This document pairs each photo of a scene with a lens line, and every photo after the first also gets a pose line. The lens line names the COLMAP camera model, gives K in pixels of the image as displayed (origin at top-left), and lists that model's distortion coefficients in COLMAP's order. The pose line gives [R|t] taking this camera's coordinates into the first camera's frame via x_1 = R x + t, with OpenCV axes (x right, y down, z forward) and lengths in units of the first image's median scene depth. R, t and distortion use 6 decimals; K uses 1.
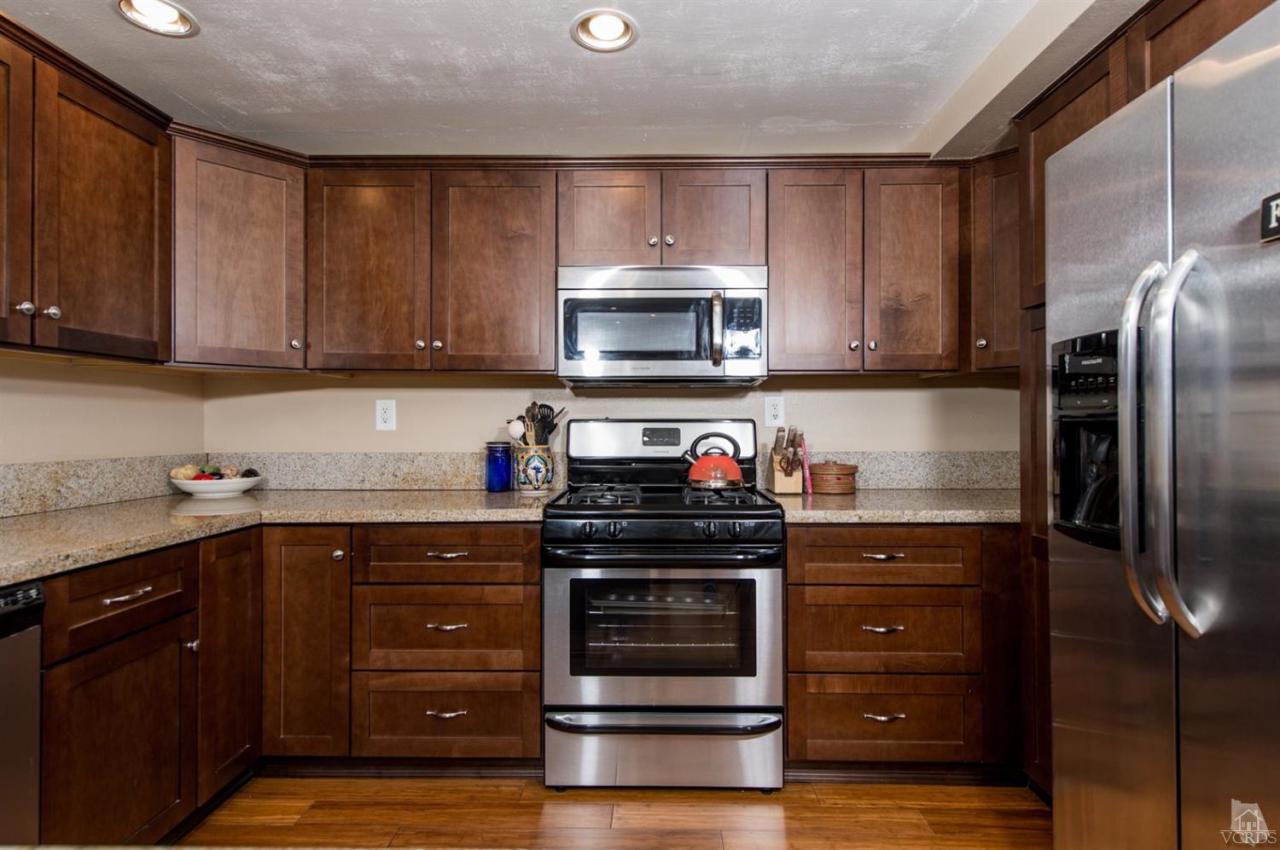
lens RADIAL K [[650.4, 0, 642.1], [0, 650.4, 419.9], [0, 0, 1]] dist [0.022426, -0.014394]
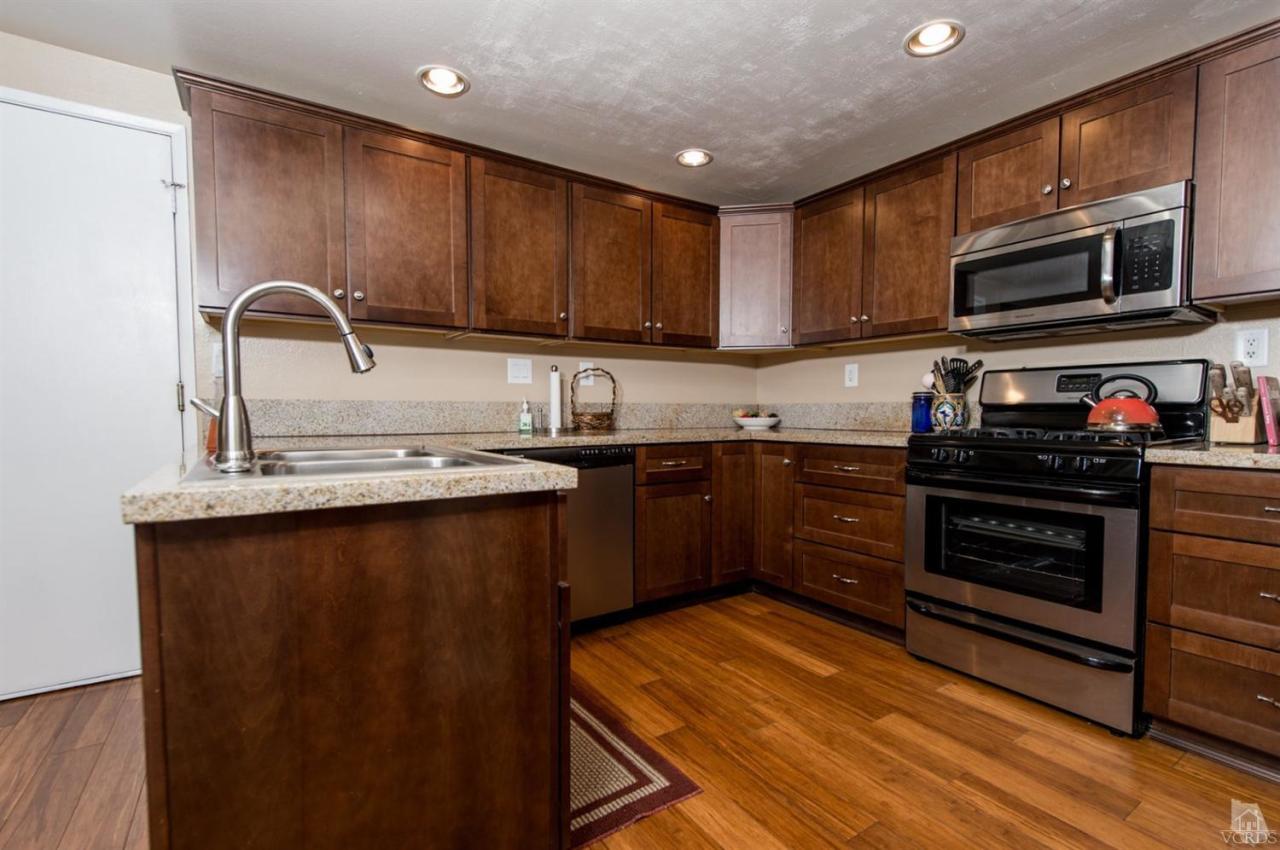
lens RADIAL K [[560.3, 0, 636.5], [0, 560.3, 425.2], [0, 0, 1]] dist [0.018651, -0.000119]
pose [[0.576701, 0.031314, -0.816355, 0.406325], [0.005882, 0.999080, 0.042478, 0.057850], [0.816934, -0.029299, 0.575986, -0.059236]]
